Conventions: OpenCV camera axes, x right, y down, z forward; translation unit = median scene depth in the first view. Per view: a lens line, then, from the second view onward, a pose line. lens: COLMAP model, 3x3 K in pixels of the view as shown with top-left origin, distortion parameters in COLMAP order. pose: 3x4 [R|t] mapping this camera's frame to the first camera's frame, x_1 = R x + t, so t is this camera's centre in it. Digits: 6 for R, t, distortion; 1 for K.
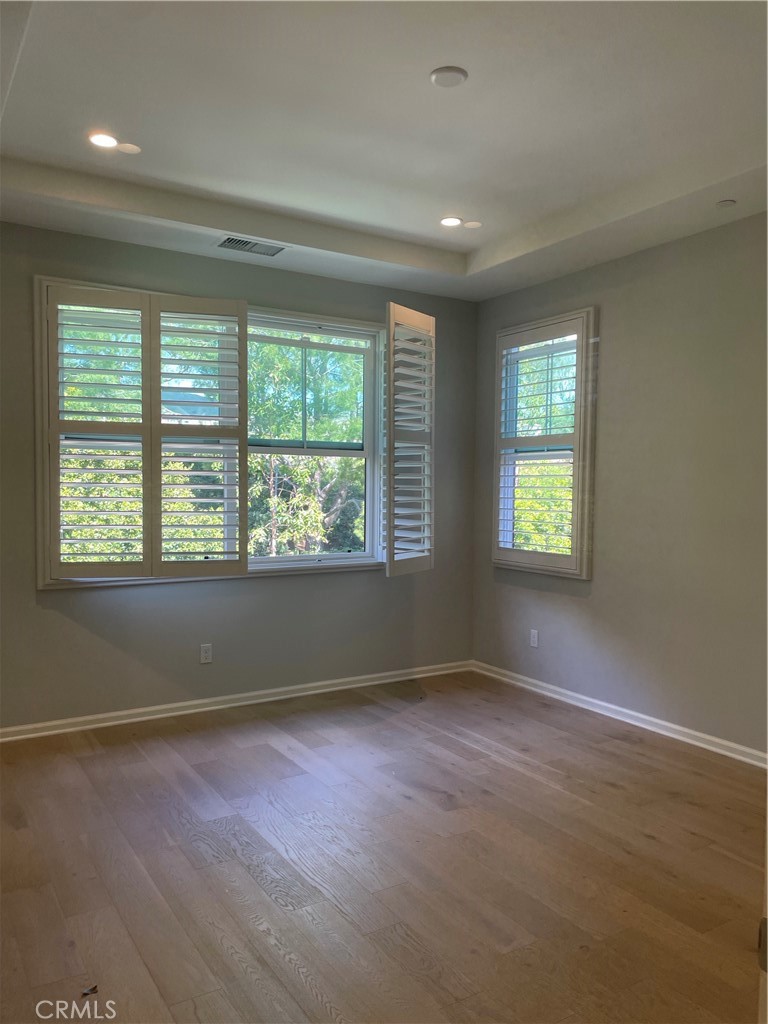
lens RADIAL K [[788.7, 0, 384.0], [0, 788.7, 512.0], [0, 0, 1]] dist [0.109493, -0.141967]
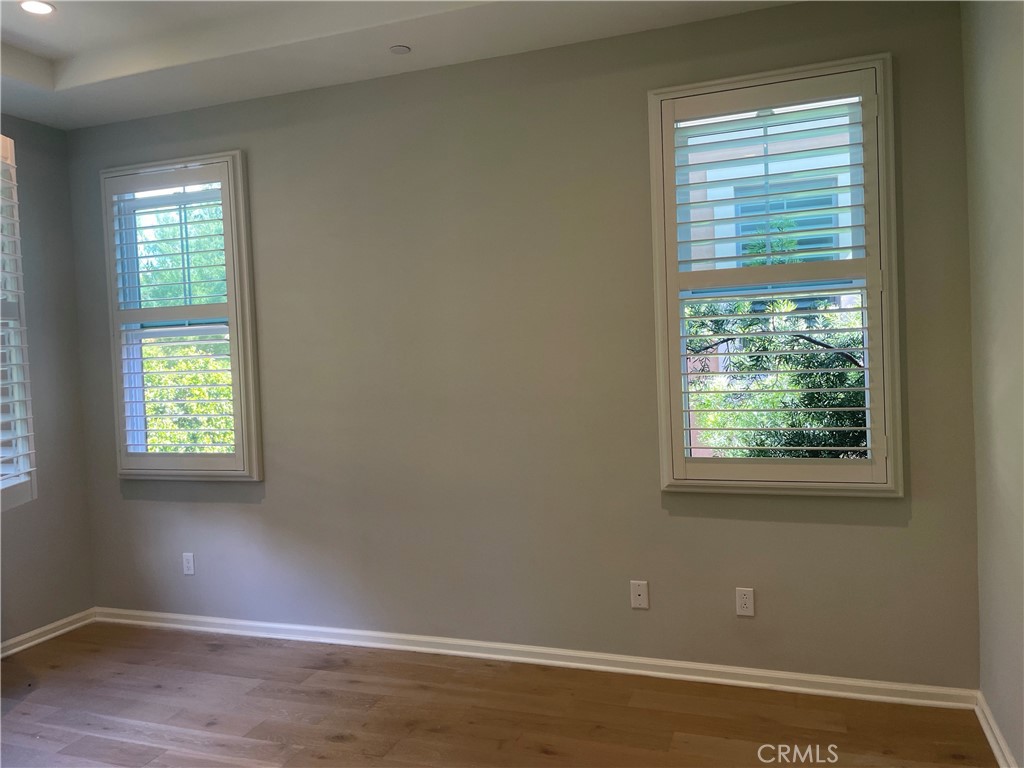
lens RADIAL K [[788.7, 0, 511.9], [0, 788.7, 365.2], [0, 0, 1]] dist [0.109493, -0.141967]
pose [[0.782811, -0.059465, 0.619411, -0.044006], [0.071126, 0.997450, 0.005869, -0.020109], [-0.618181, 0.039462, 0.785045, 0.181701]]
